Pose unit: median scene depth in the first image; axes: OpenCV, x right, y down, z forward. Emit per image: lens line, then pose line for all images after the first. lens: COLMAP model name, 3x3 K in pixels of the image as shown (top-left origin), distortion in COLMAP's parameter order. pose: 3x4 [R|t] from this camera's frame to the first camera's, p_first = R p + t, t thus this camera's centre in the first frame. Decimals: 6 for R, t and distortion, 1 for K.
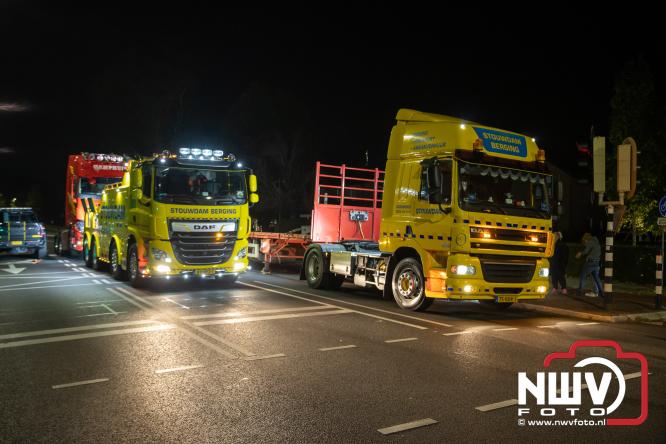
lens RADIAL K [[538.0, 0, 333.0], [0, 538.0, 222.0], [0, 0, 1]] dist [-0.149141, -0.005809]
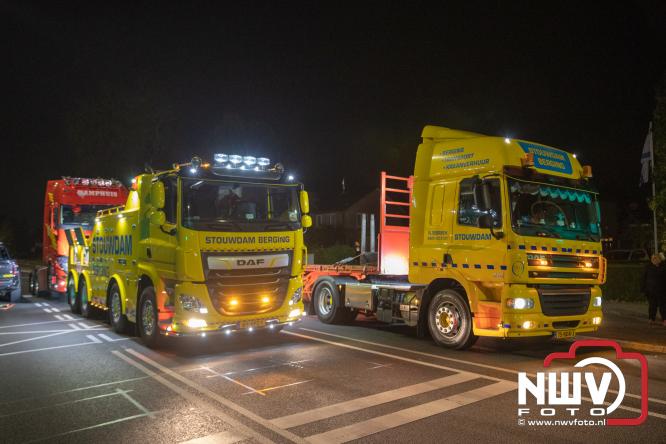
lens RADIAL K [[498.1, 0, 316.1], [0, 498.1, 225.8], [0, 0, 1]] dist [-0.114853, 0.003851]
pose [[0.998584, -0.019785, 0.049373, -0.121823], [0.022367, 0.998381, -0.052303, -0.001555], [-0.048258, 0.053334, 0.997410, 0.211195]]
